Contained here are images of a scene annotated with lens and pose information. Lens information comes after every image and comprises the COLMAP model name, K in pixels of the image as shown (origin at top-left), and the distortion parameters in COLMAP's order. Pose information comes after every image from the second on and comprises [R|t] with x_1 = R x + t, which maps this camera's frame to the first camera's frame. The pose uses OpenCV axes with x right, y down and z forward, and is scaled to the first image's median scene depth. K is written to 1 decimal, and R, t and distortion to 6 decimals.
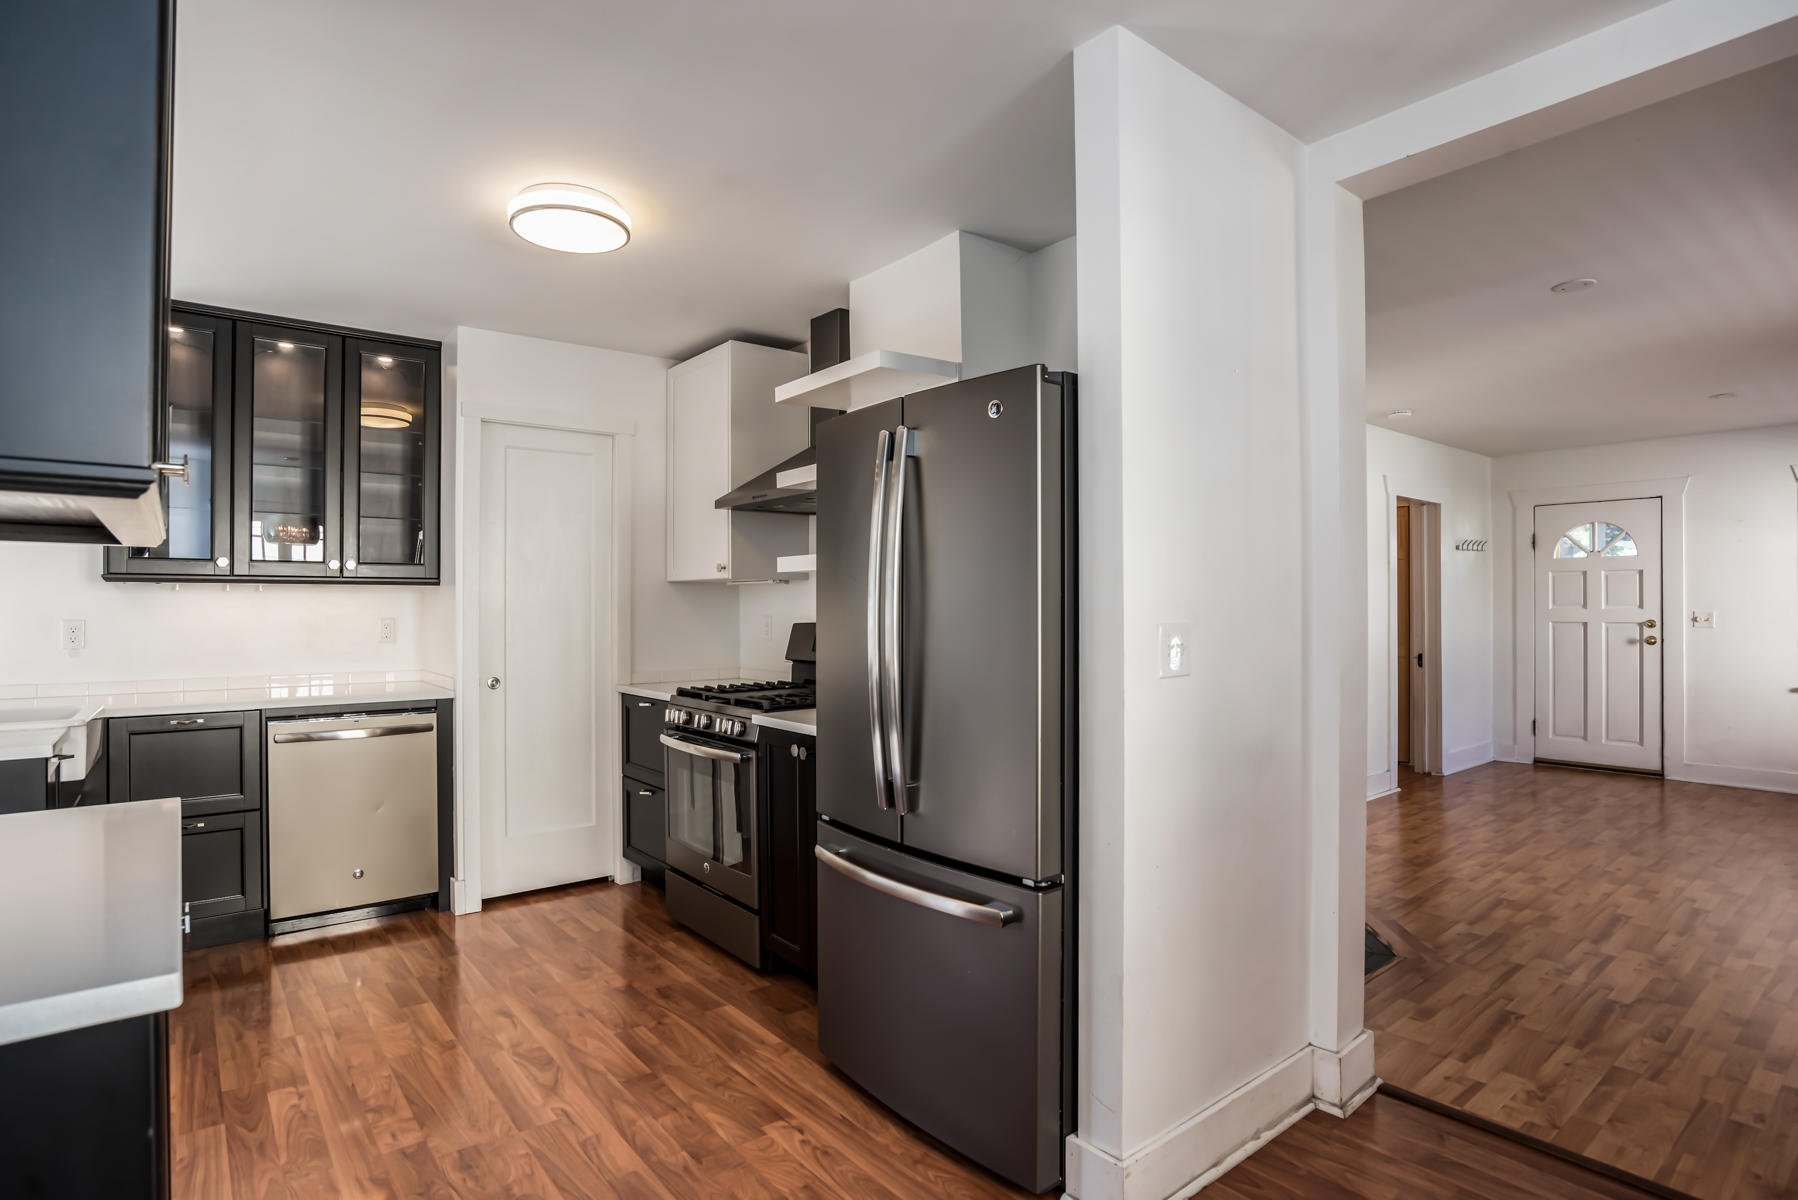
lens RADIAL K [[914.0, 0, 917.2], [0, 914.0, 636.7], [0, 0, 1]] dist [-0.061644, 0.017630]
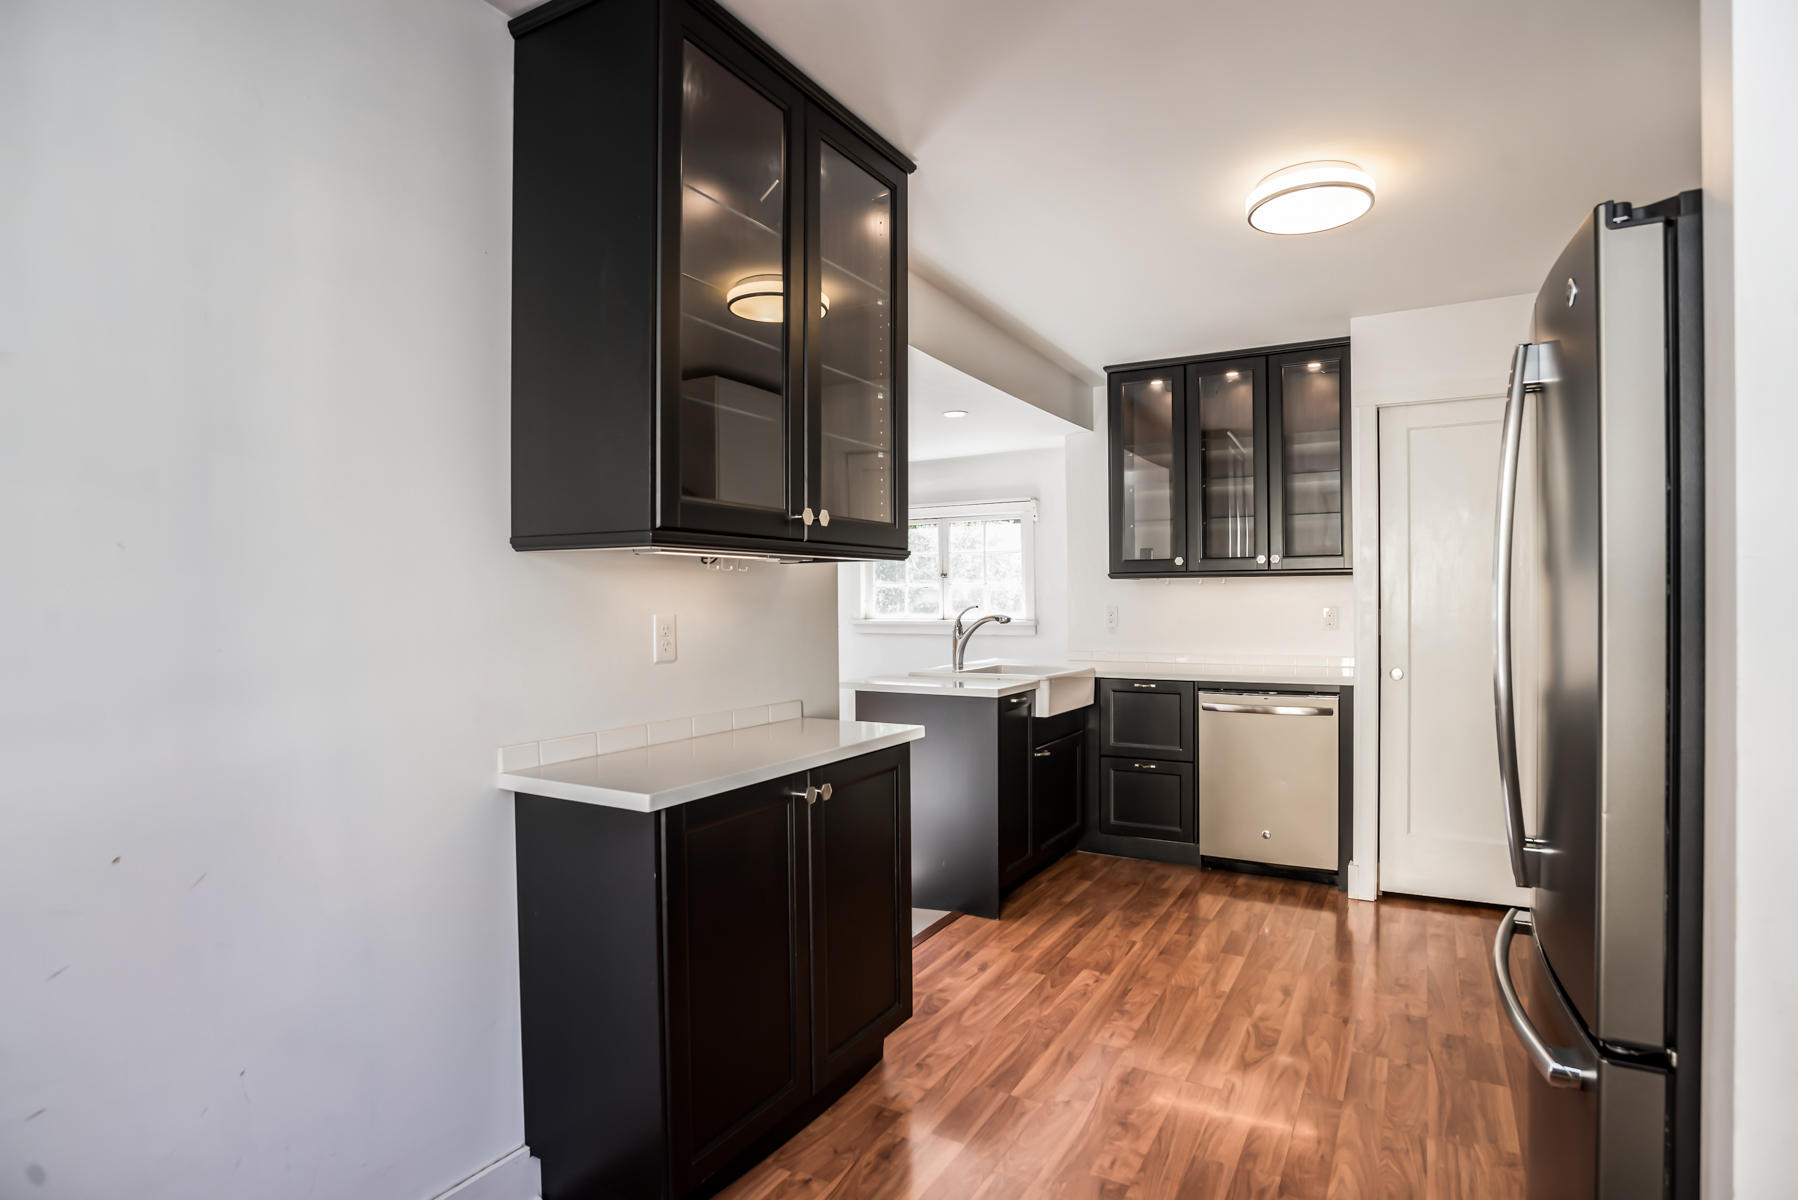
lens RADIAL K [[914.0, 0, 917.2], [0, 914.0, 636.7], [0, 0, 1]] dist [-0.061644, 0.017630]
pose [[0.358856, 0.033966, -0.932775, 0.288905], [-0.018360, 0.999401, 0.029329, -0.008801], [0.933212, 0.006601, 0.359264, 0.193371]]
